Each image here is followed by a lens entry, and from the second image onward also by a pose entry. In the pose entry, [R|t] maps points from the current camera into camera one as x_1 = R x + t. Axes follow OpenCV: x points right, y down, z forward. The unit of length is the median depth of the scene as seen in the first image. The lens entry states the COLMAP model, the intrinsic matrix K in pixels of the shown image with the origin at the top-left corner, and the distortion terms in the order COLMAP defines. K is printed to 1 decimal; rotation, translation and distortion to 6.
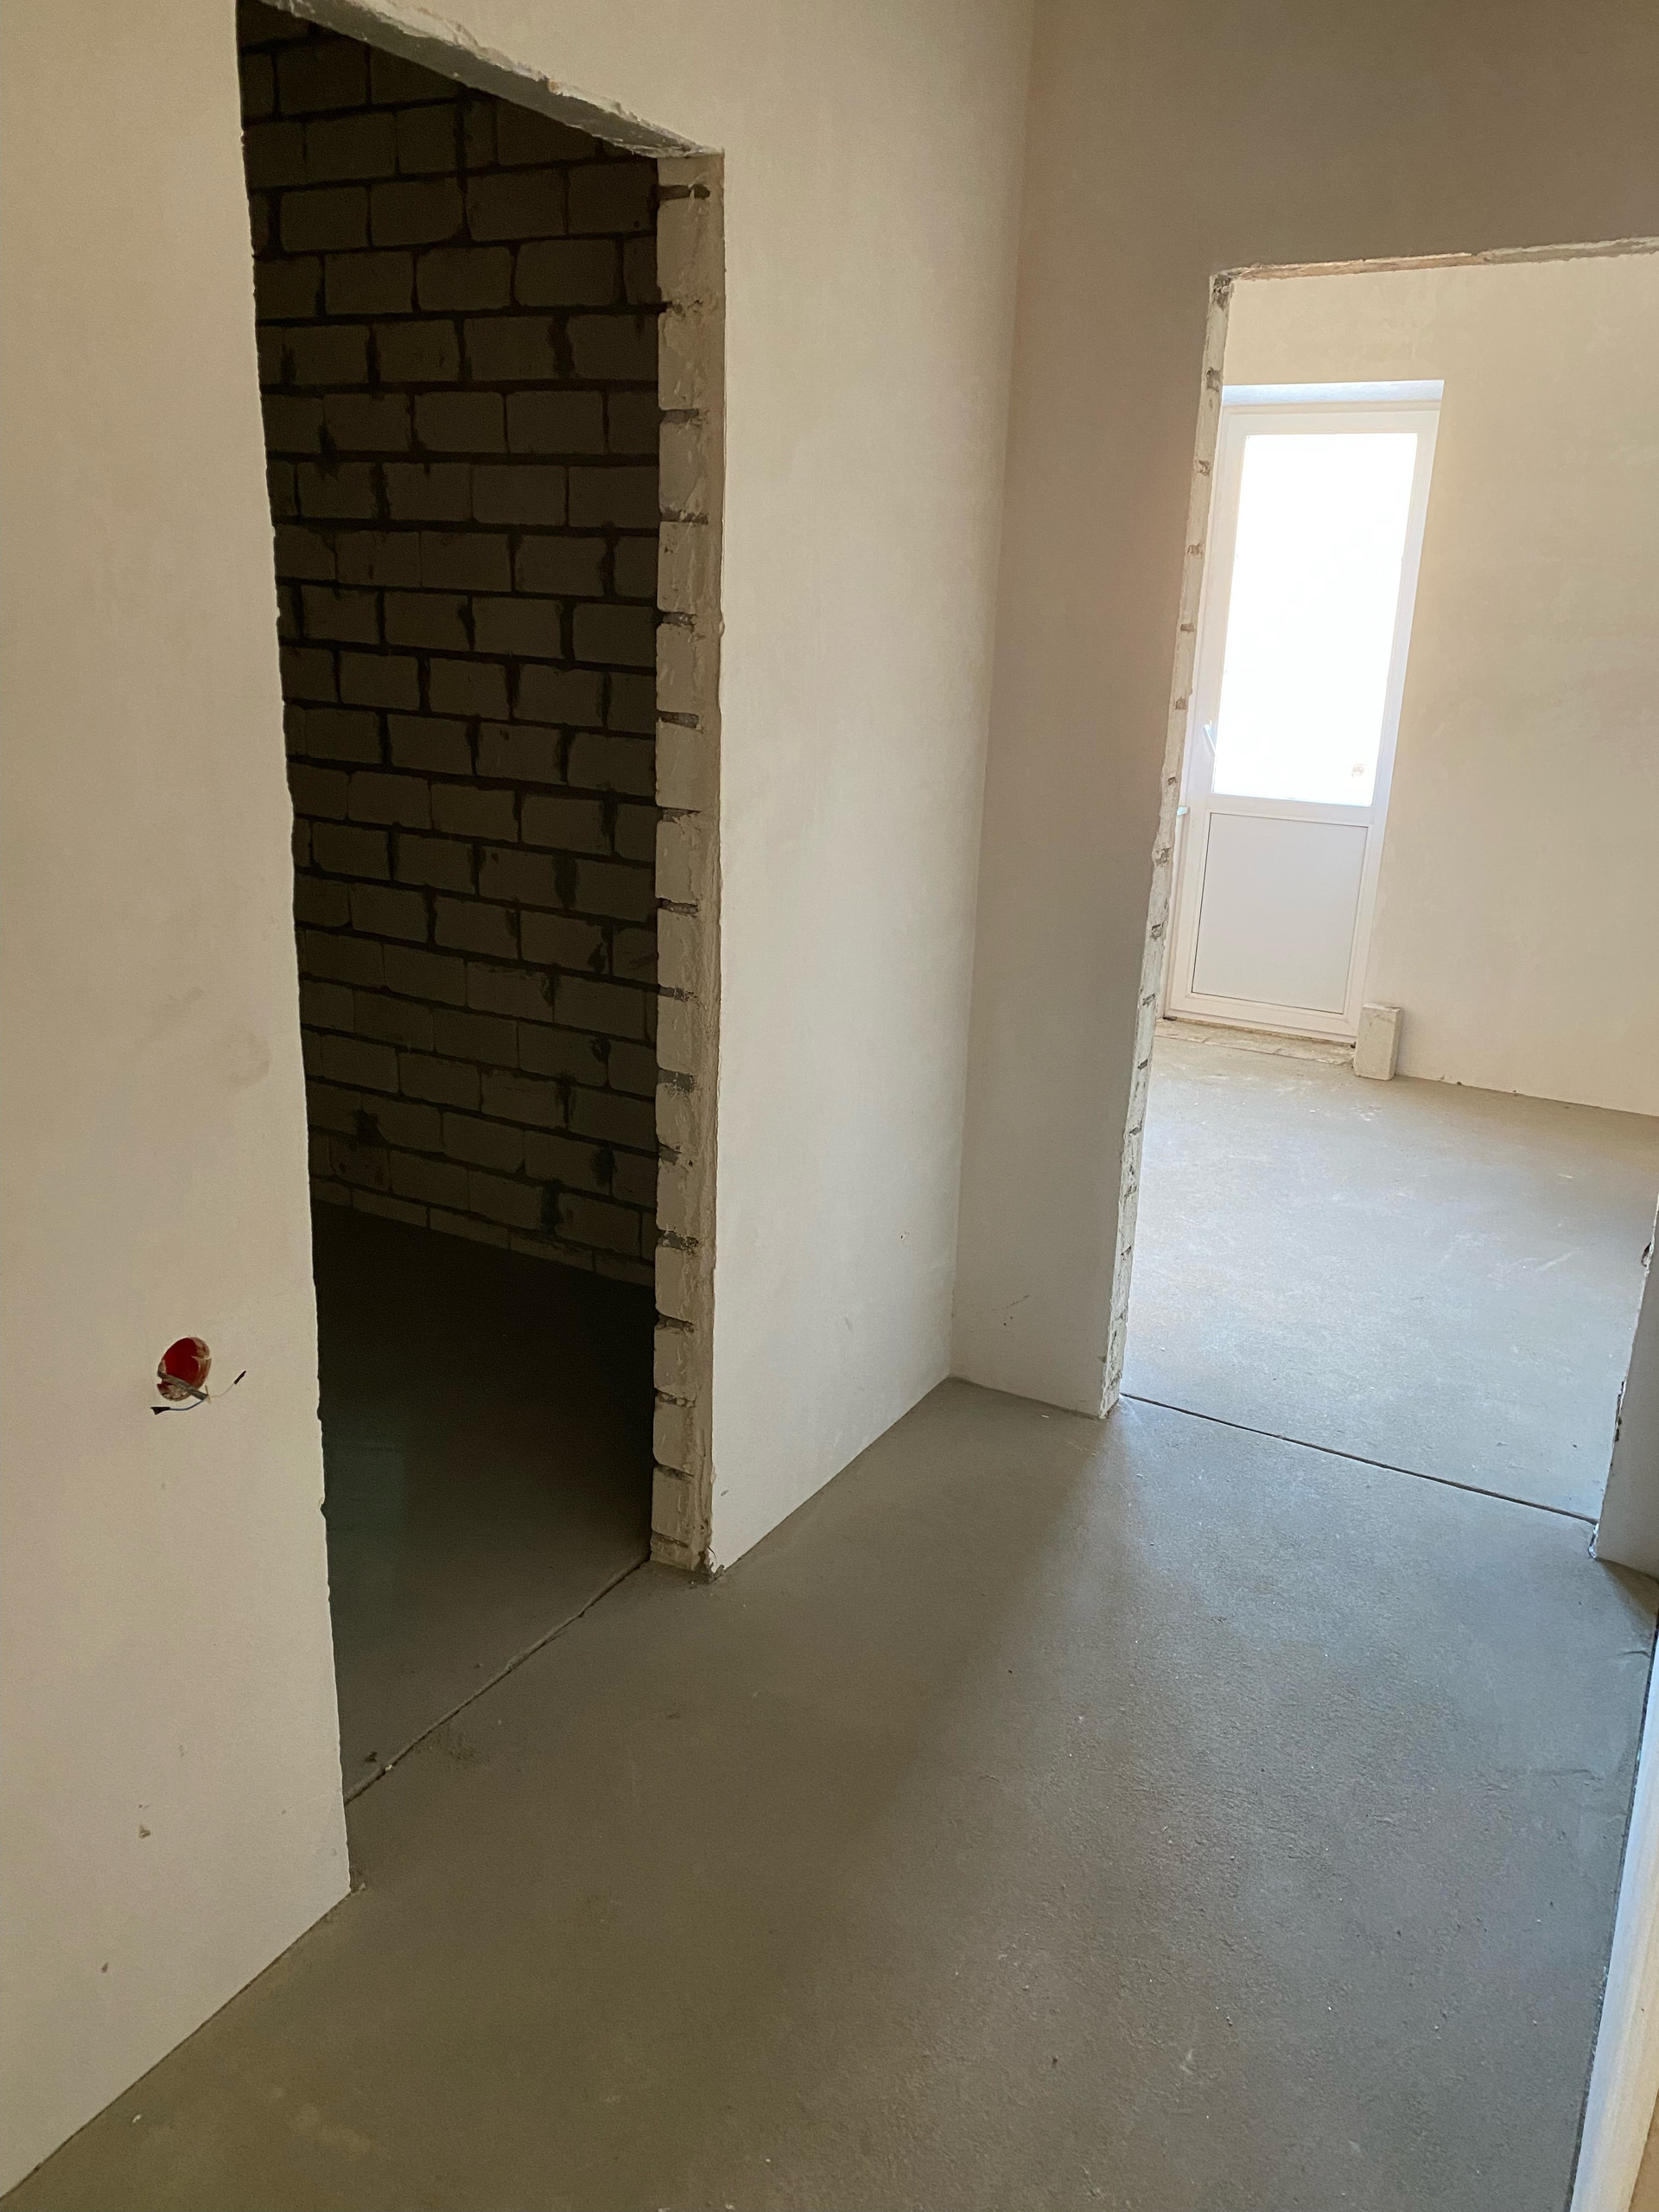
lens RADIAL K [[1674.7, 0, 829.5], [0, 1674.7, 1106.0], [0, 0, 1]] dist [0.011550, 0.004545]
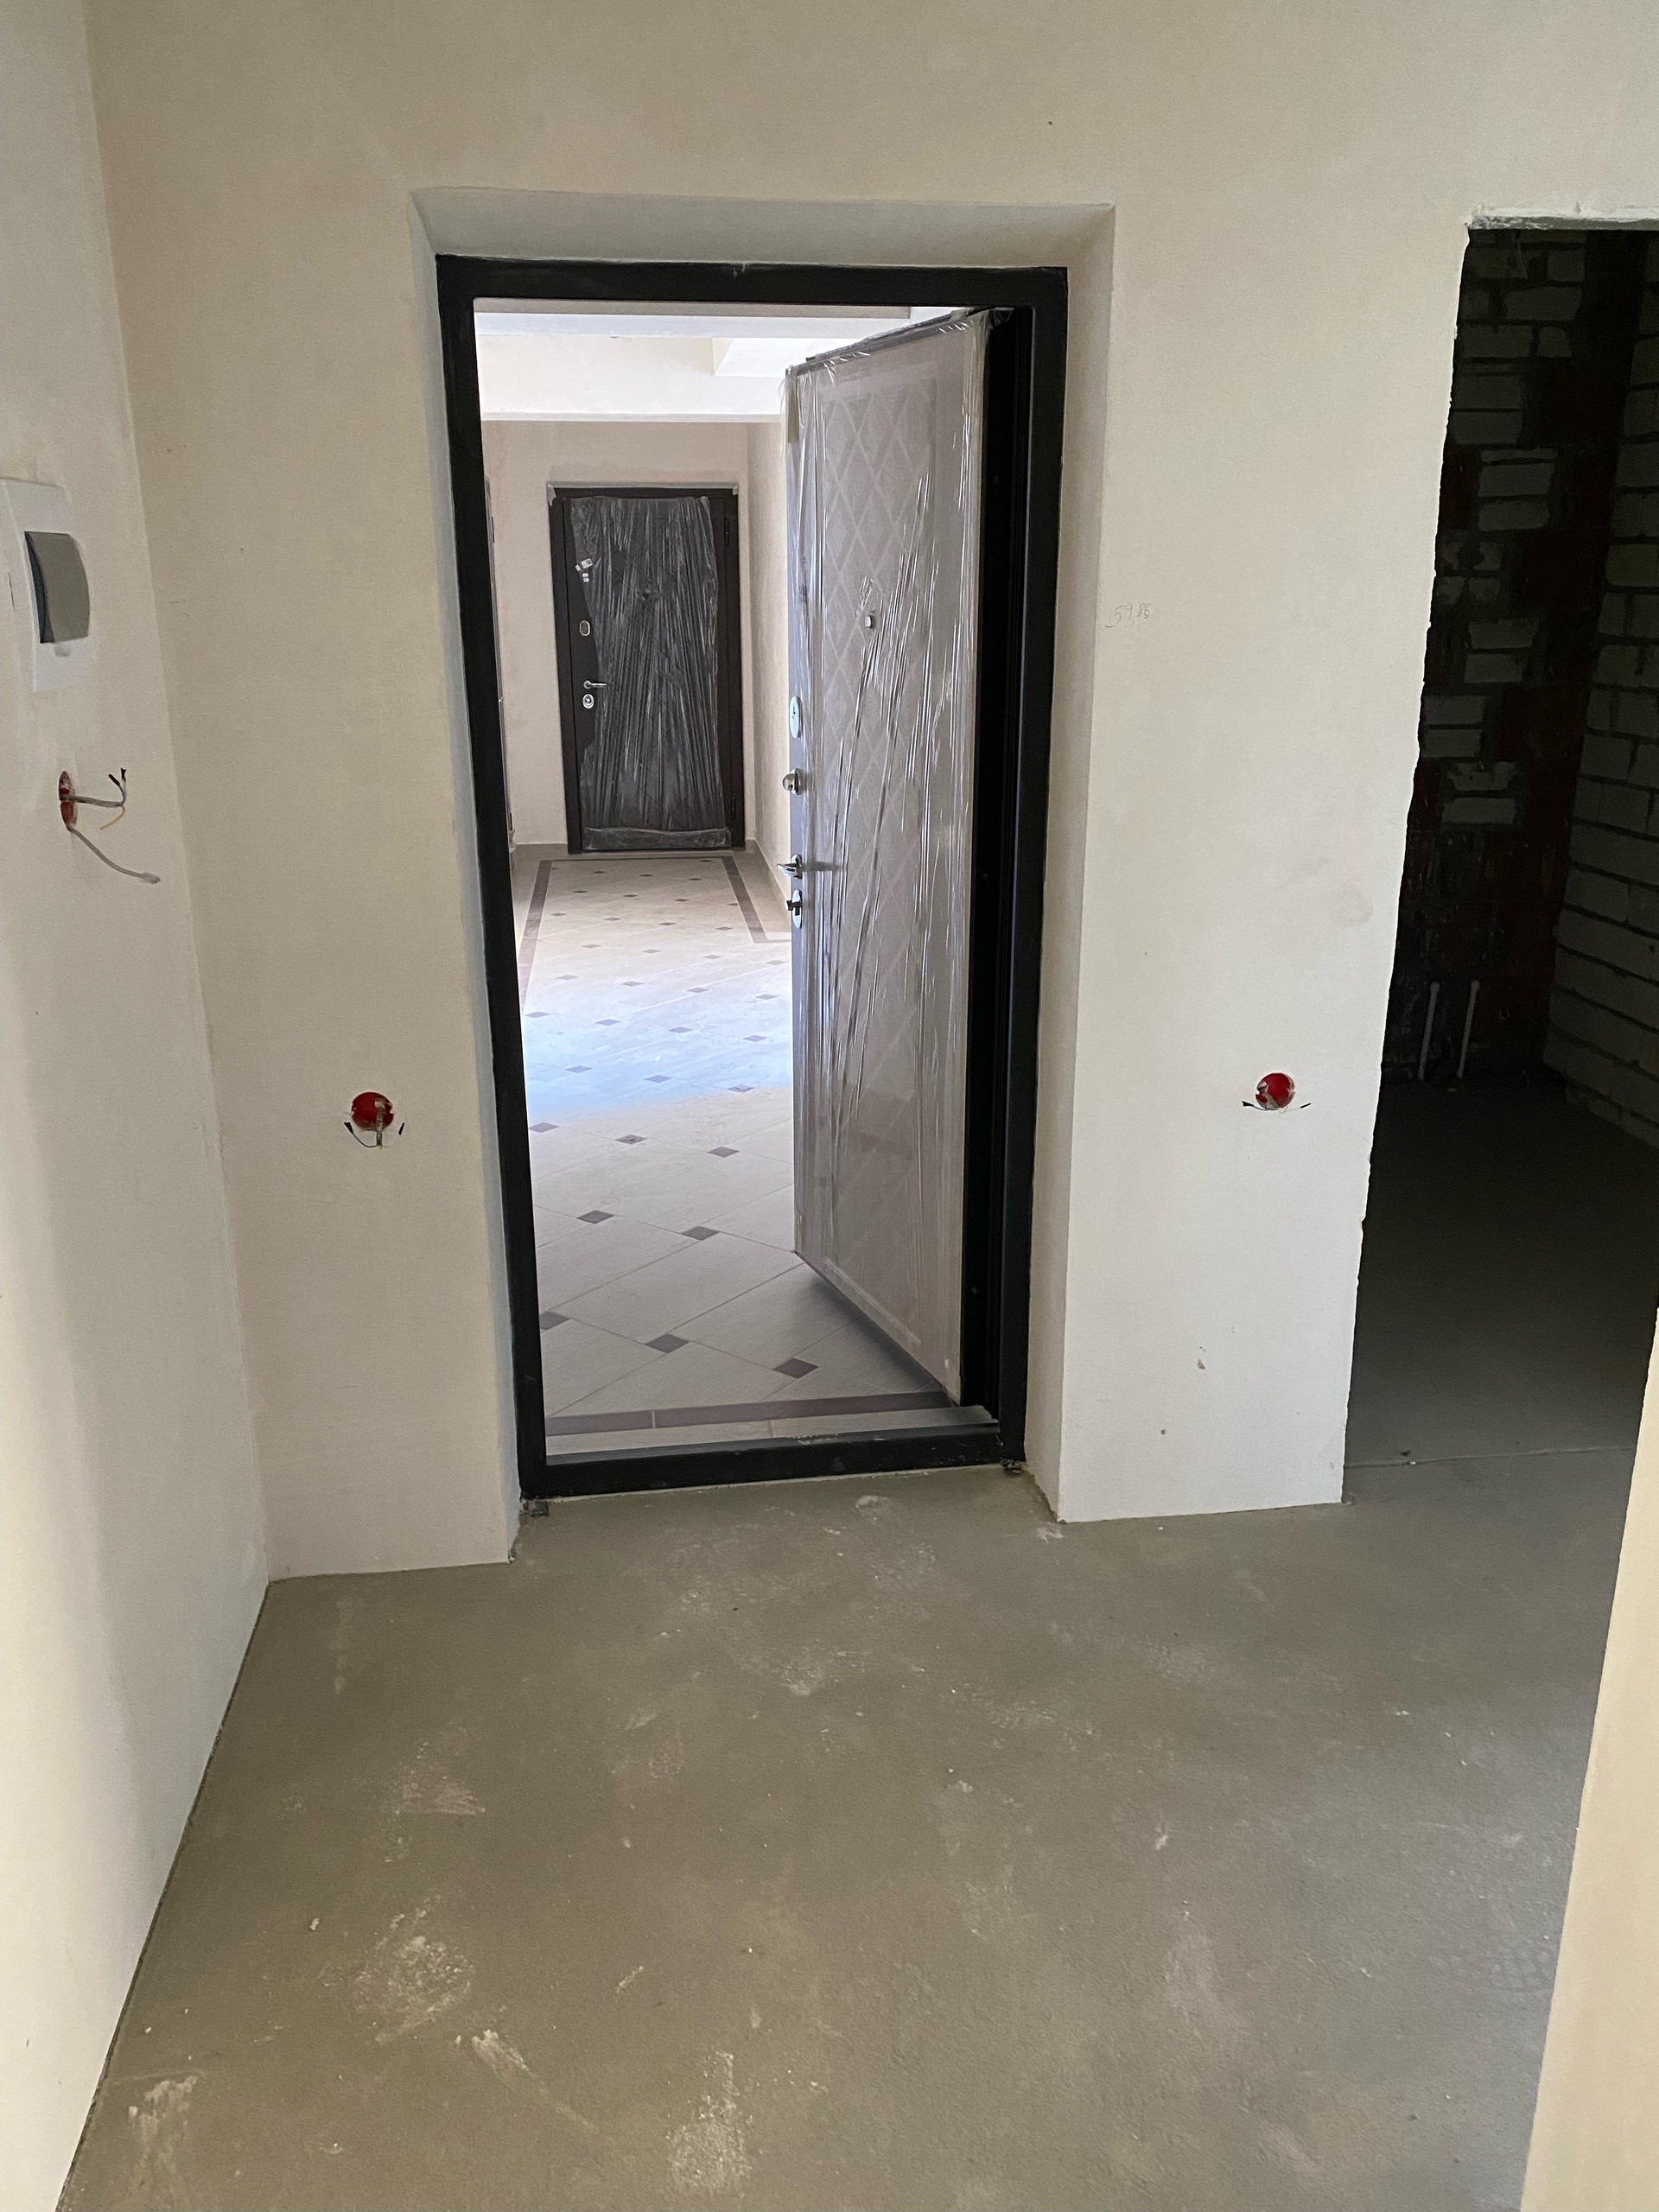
lens RADIAL K [[1674.7, 0, 829.5], [0, 1674.7, 1106.0], [0, 0, 1]] dist [0.011550, 0.004545]
pose [[0.599166, 0.204225, -0.774139, 0.590231], [-0.207742, 0.973460, 0.096020, 0.099590], [0.773203, 0.103289, 0.625690, -0.336029]]
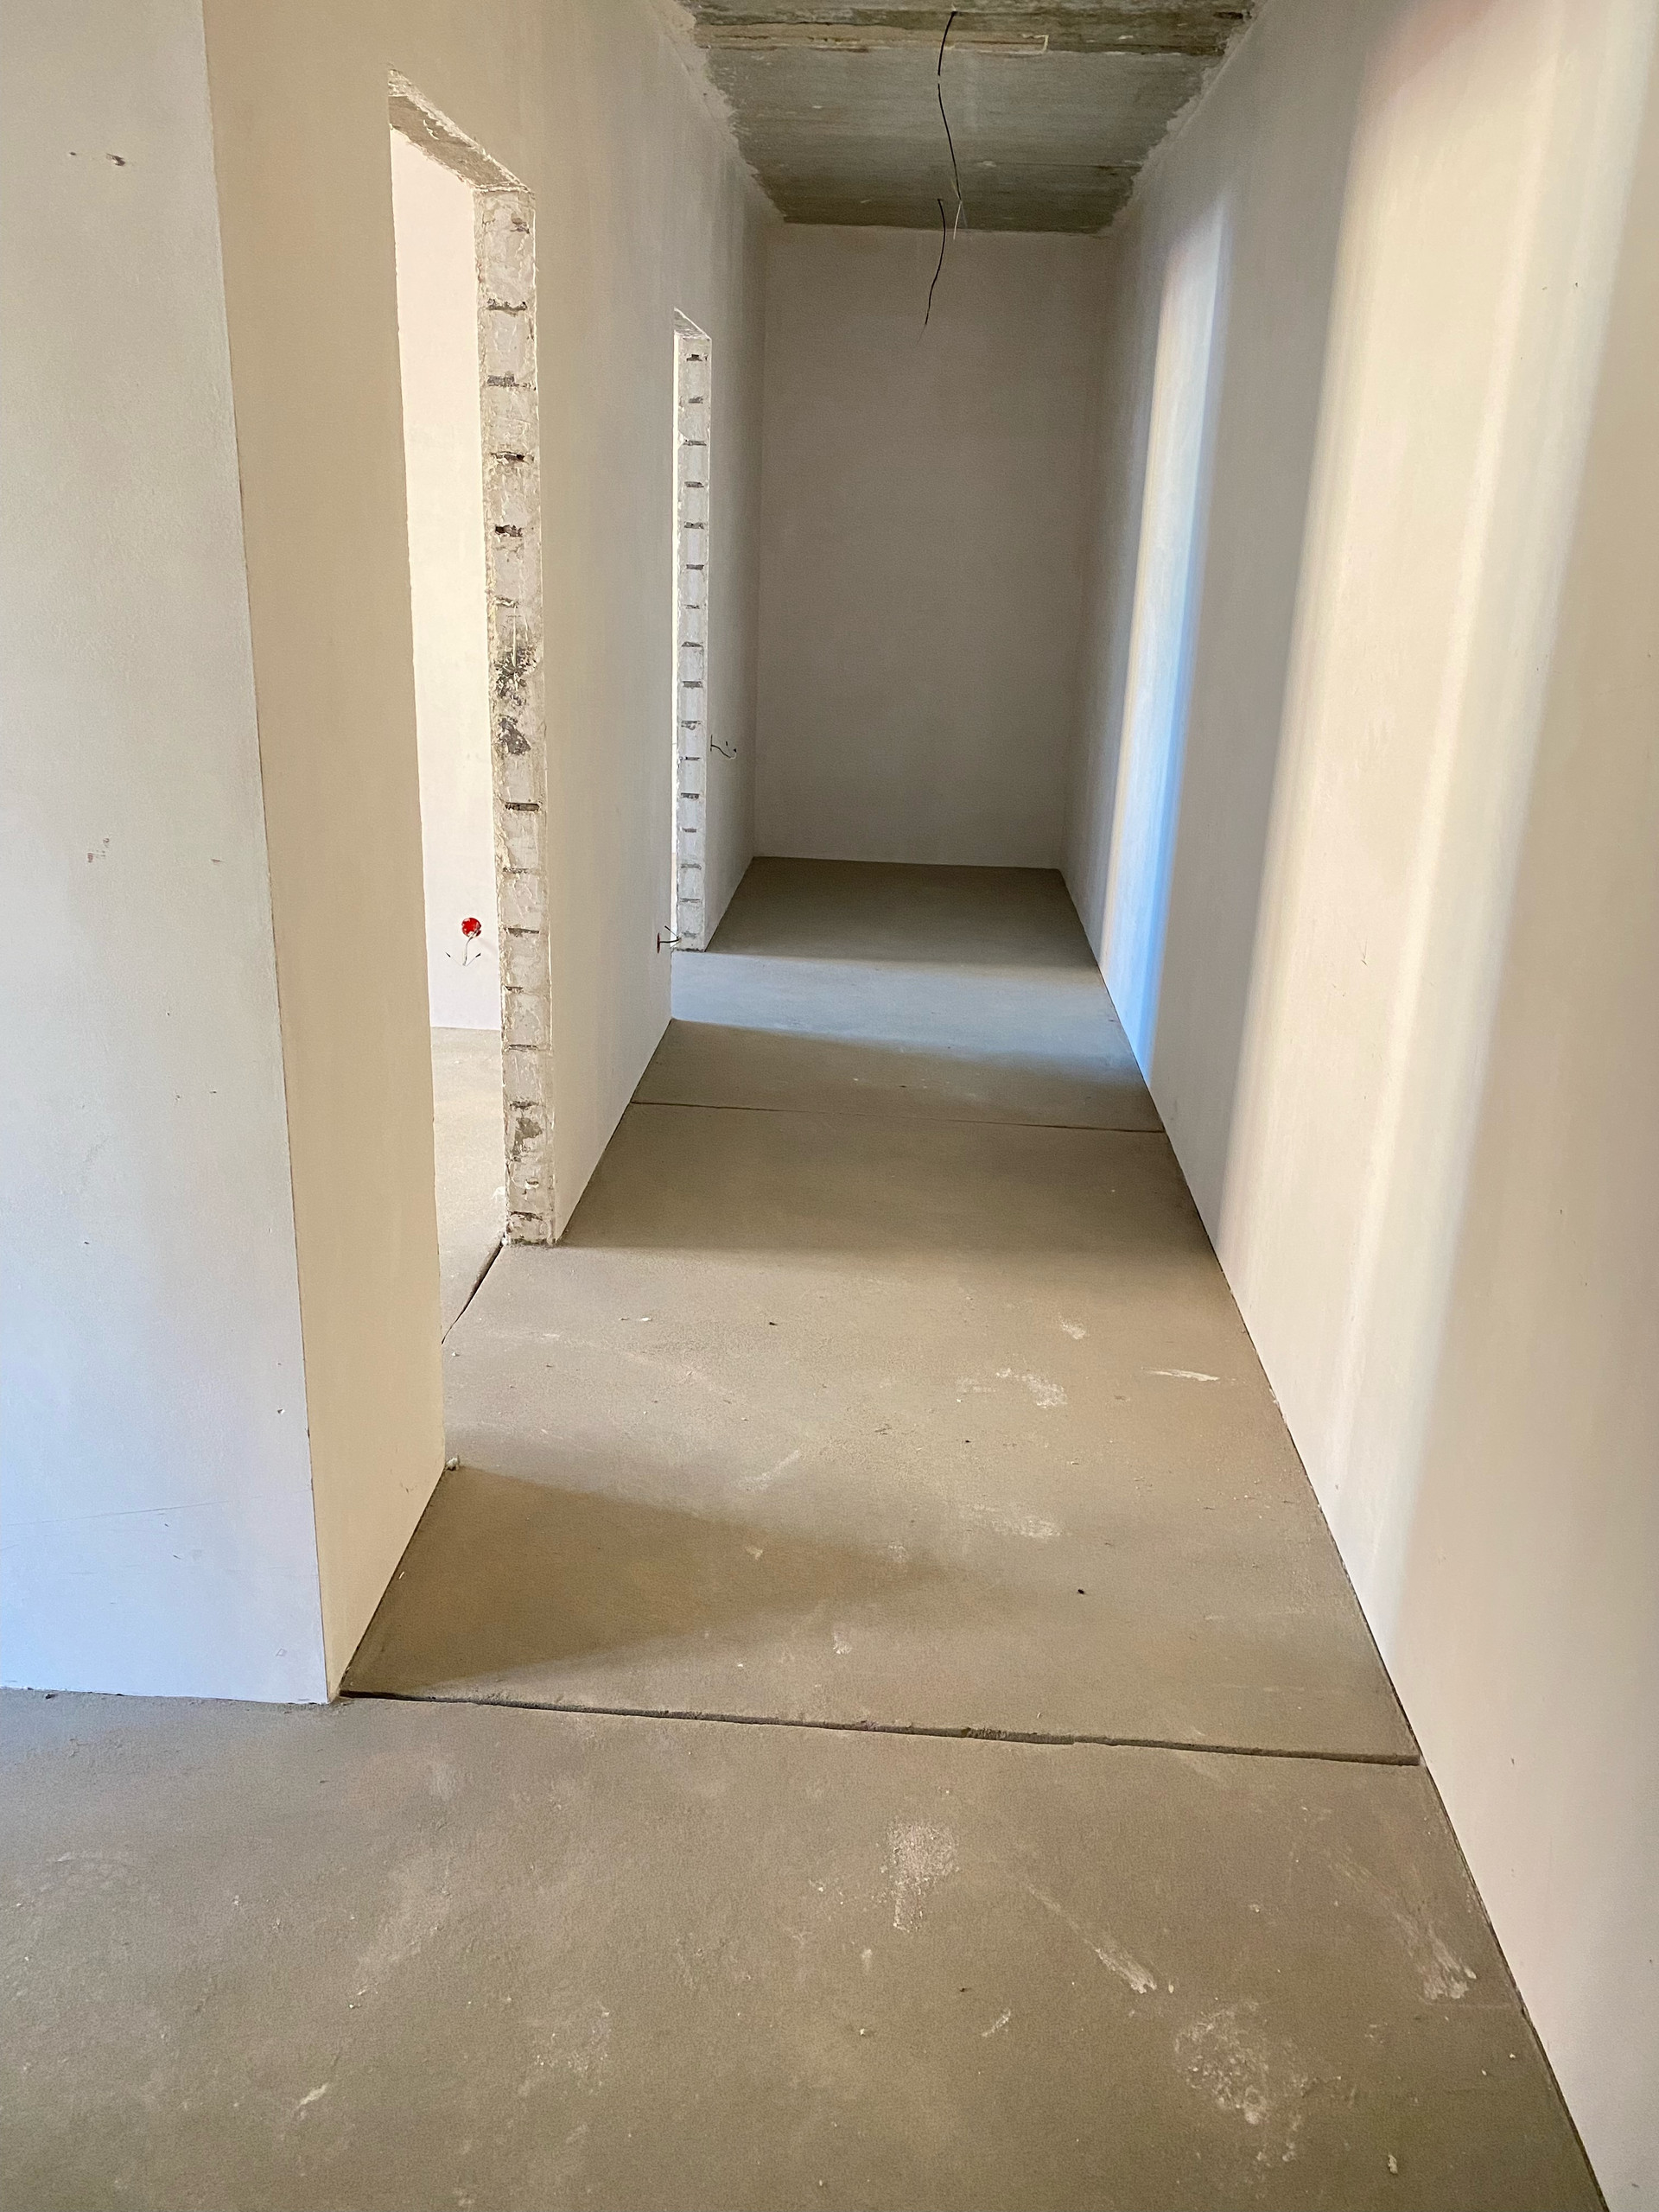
lens RADIAL K [[1674.7, 0, 829.5], [0, 1674.7, 1106.0], [0, 0, 1]] dist [0.011550, 0.004545]
pose [[-0.447348, -0.342956, 0.825991, -0.858583], [0.212877, 0.856181, 0.470783, -0.177037], [-0.868656, 0.386439, -0.310004, 0.520678]]
